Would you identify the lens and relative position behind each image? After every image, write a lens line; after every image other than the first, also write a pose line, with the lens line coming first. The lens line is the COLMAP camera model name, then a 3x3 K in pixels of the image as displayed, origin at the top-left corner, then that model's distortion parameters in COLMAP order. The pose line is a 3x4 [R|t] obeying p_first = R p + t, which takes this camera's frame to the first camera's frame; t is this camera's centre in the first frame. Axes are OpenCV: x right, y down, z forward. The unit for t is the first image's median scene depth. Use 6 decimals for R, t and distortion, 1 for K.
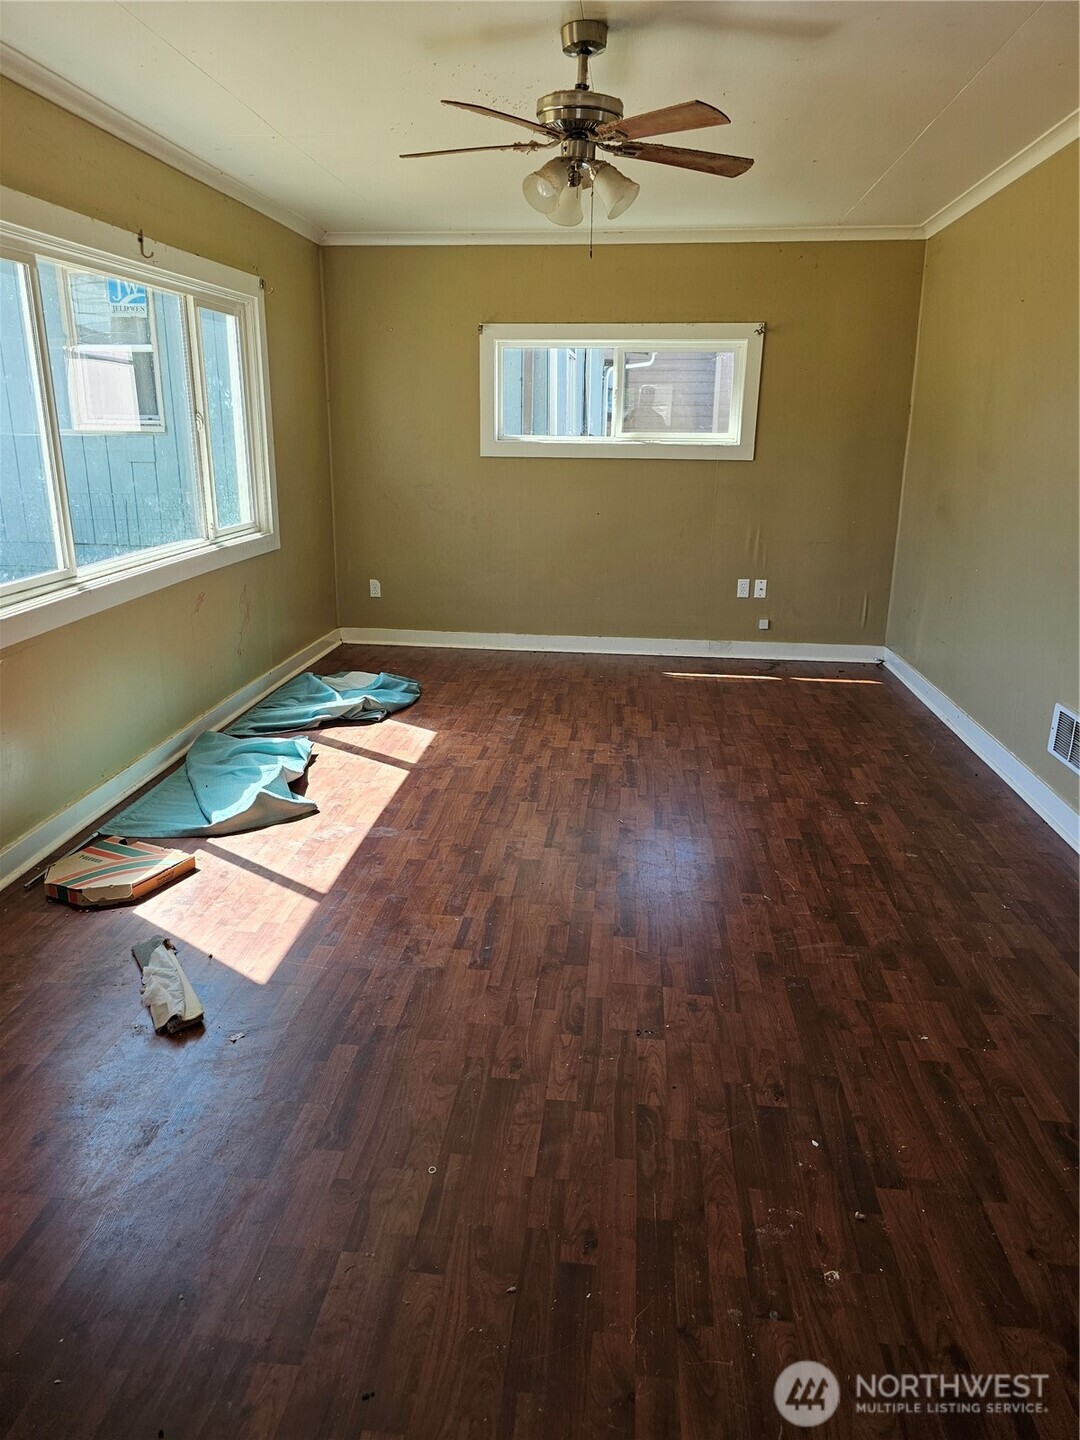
lens RADIAL K [[974.2, 0, 538.2], [0, 974.2, 718.8], [0, 0, 1]] dist [0.050621, -0.030827]
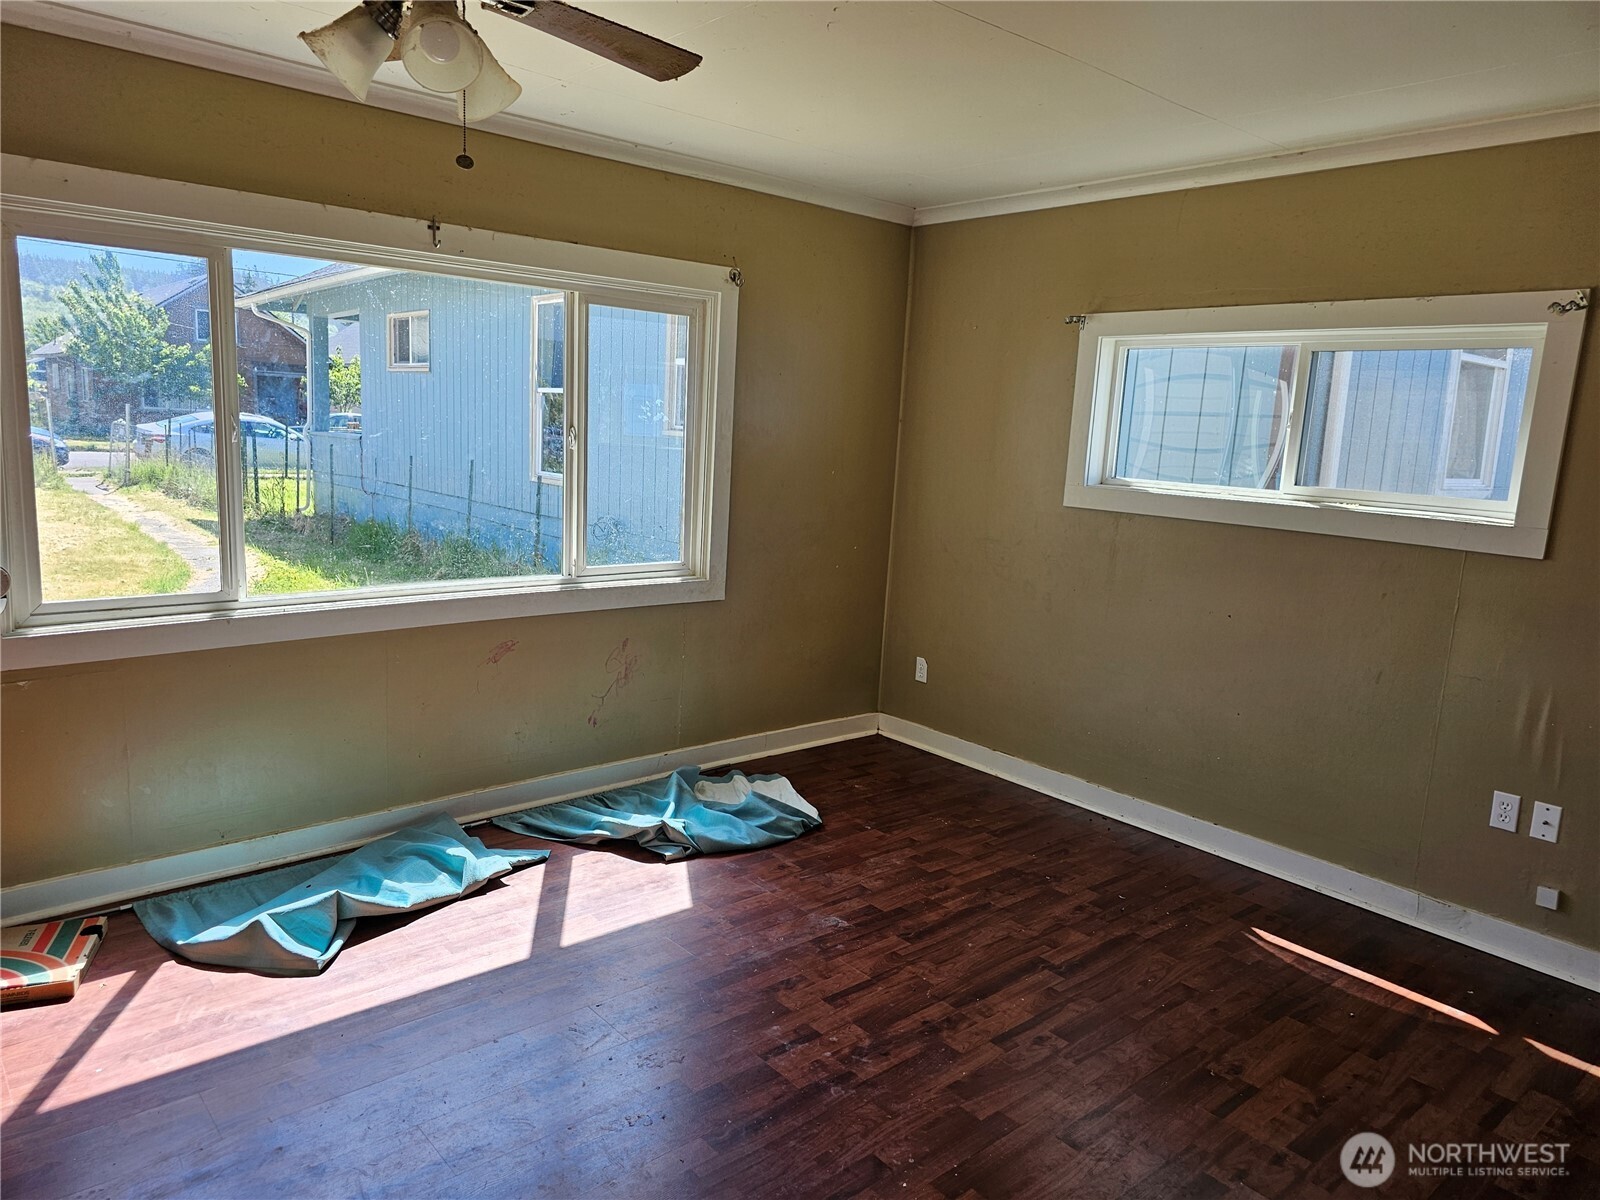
lens RADIAL K [[1082.4, 0, 804.4], [0, 1082.4, 598.0], [0, 0, 1]] dist [0.050621, -0.030827]
pose [[0.728214, 0.138714, -0.671166, 0.376746], [-0.239219, 0.969156, -0.059252, -0.147340], [0.642245, 0.203704, 0.738936, 0.431006]]
